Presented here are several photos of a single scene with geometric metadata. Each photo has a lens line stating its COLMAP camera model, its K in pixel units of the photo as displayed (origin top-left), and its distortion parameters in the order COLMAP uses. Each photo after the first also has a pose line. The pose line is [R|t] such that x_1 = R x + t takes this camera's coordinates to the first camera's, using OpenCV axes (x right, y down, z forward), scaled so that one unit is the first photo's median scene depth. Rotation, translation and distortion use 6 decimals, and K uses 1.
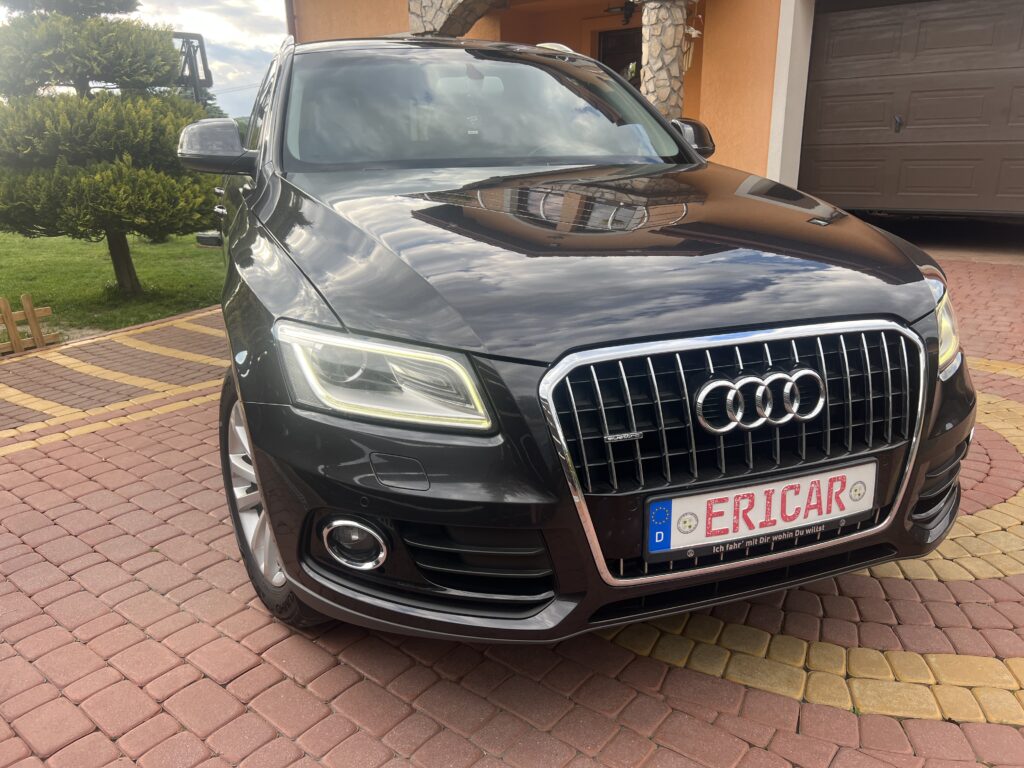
lens RADIAL K [[765.8, 0, 503.9], [0, 765.8, 376.6], [0, 0, 1]] dist [0.048856, -0.048232]
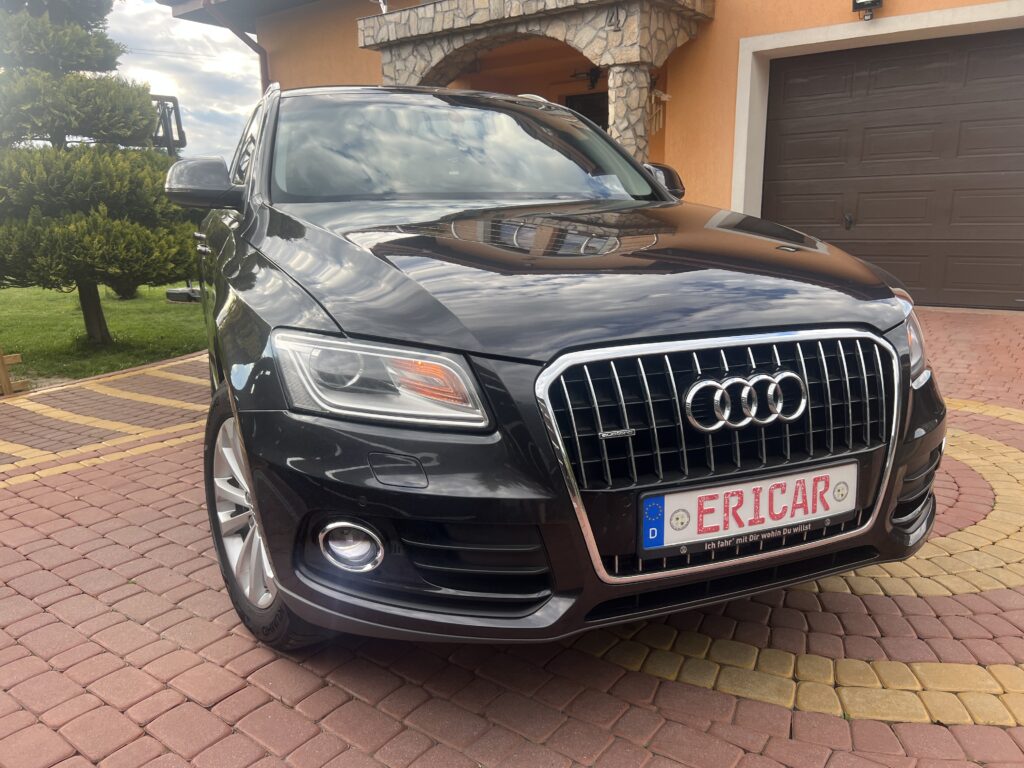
lens RADIAL K [[765.8, 0, 502.1], [0, 765.8, 379.7], [0, 0, 1]] dist [0.048856, -0.048232]
pose [[0.999199, -0.005050, 0.039702, -0.032294], [0.008044, 0.997105, -0.075616, 0.069938], [-0.039205, 0.075875, 0.996346, -0.020241]]
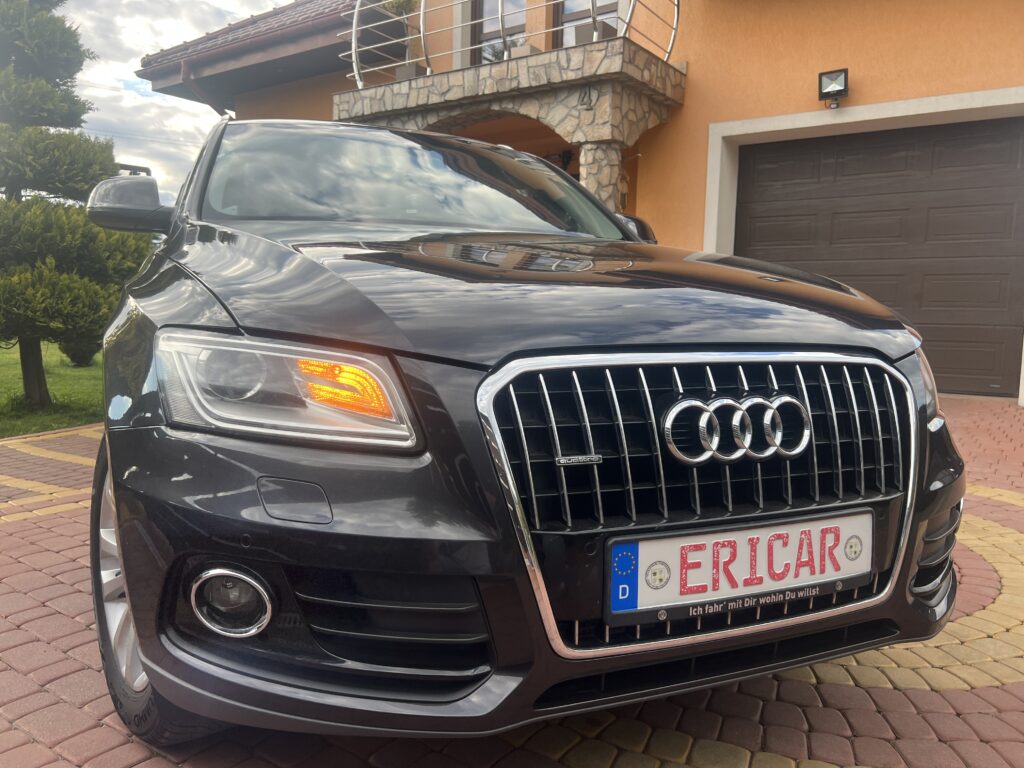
lens RADIAL K [[765.8, 0, 497.7], [0, 765.8, 378.3], [0, 0, 1]] dist [0.048856, -0.048232]
pose [[0.997114, 0.027813, 0.070637, 0.008988], [-0.013888, 0.981596, -0.190464, 0.125767], [-0.074634, 0.188933, 0.979150, 0.164803]]
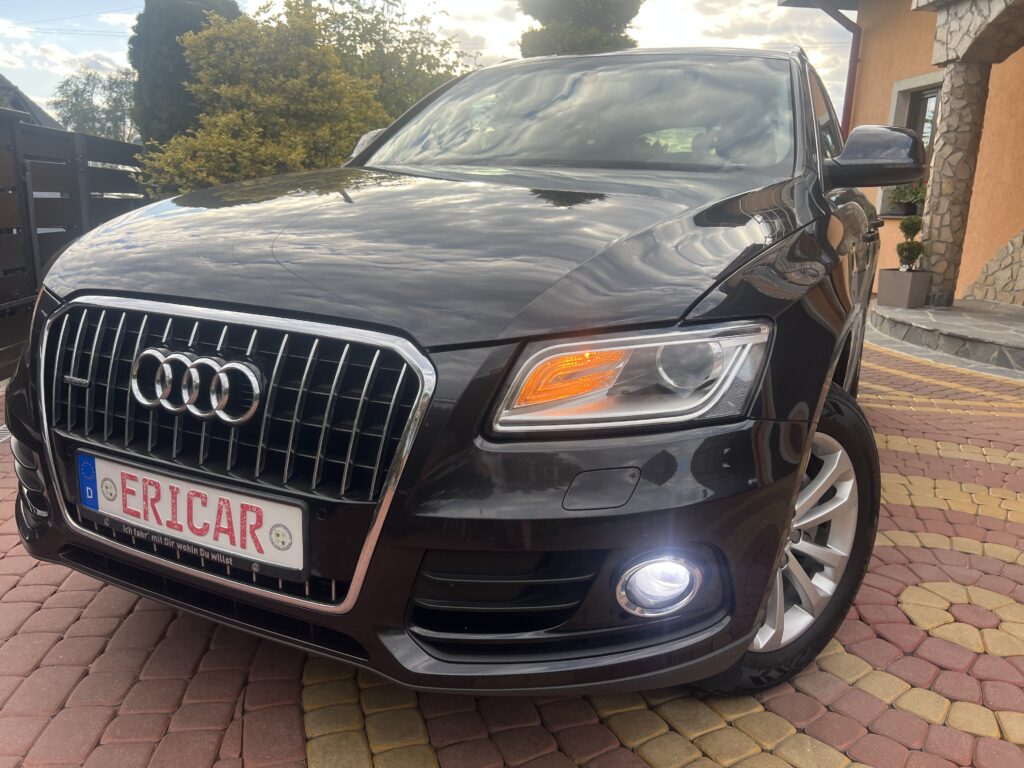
lens RADIAL K [[765.8, 0, 513.2], [0, 765.8, 368.0], [0, 0, 1]] dist [0.048856, -0.048232]
pose [[0.703538, 0.192144, -0.684189, 1.062816], [-0.244979, 0.969316, 0.020311, -0.085071], [0.667098, 0.153322, 0.729022, 0.535308]]
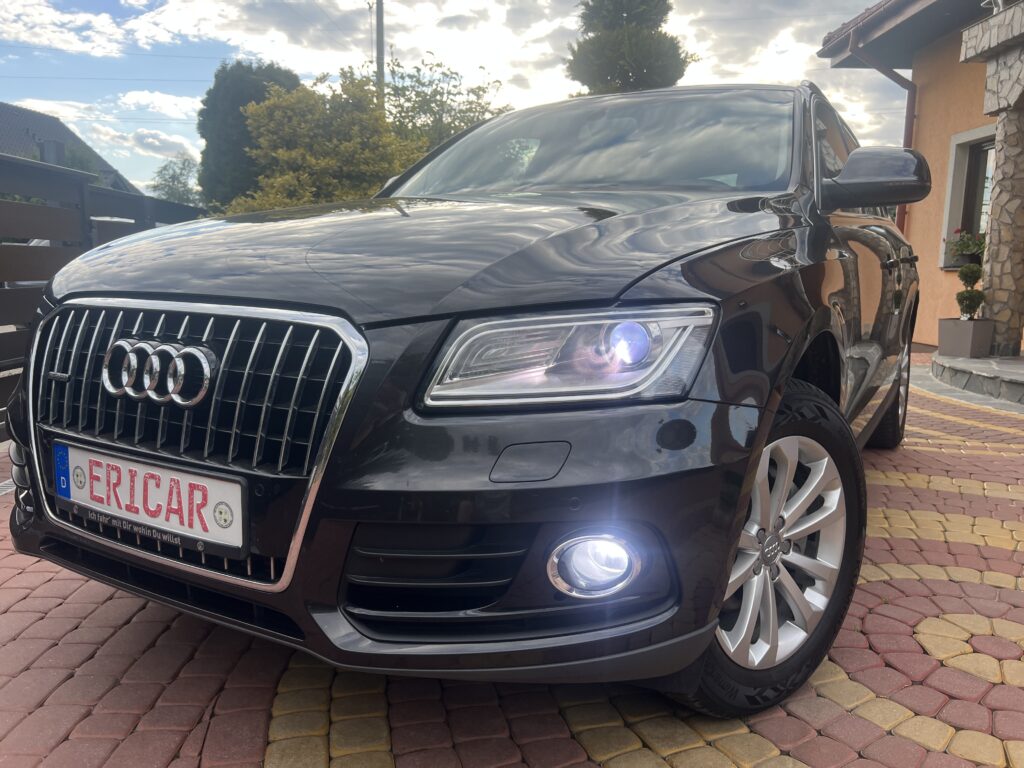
lens RADIAL K [[765.8, 0, 524.1], [0, 765.8, 365.2], [0, 0, 1]] dist [0.048856, -0.048232]
pose [[0.648260, 0.125530, -0.751000, 1.169718], [-0.243927, 0.968572, -0.048661, -0.035254], [0.721289, 0.214734, 0.658507, 0.633928]]
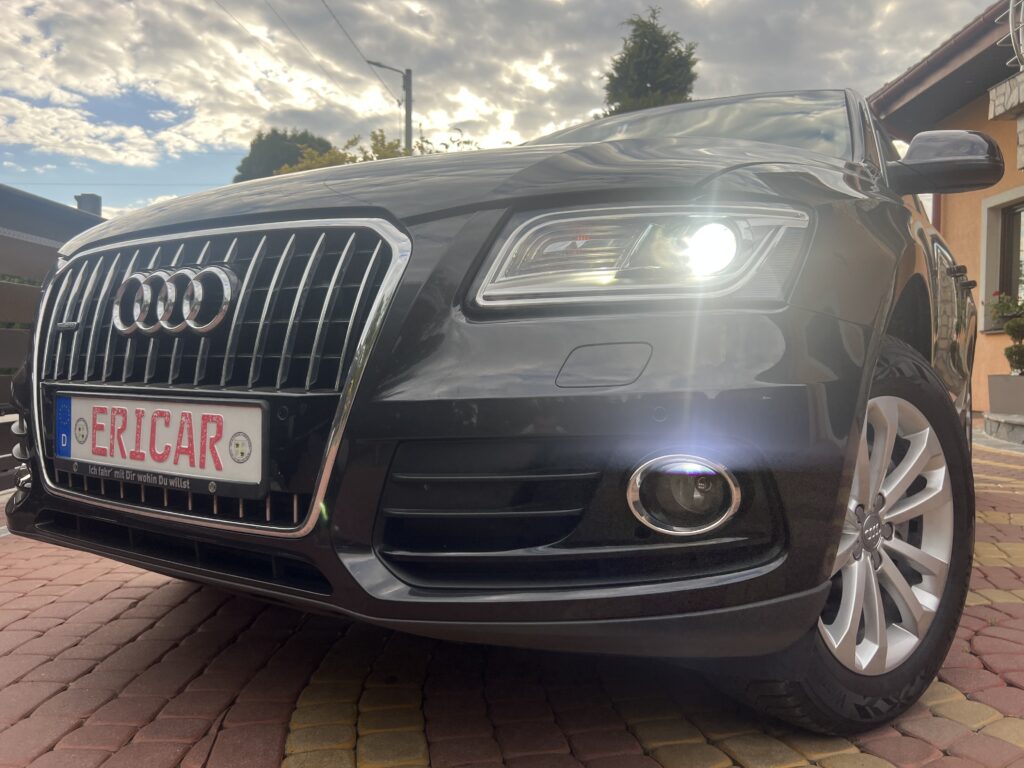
lens RADIAL K [[765.8, 0, 520.9], [0, 765.8, 368.0], [0, 0, 1]] dist [0.048856, -0.048232]
pose [[0.622424, 0.032864, -0.781990, 1.077954], [-0.238991, 0.959381, -0.149905, 0.117277], [0.745300, 0.280193, 0.604996, 0.716360]]
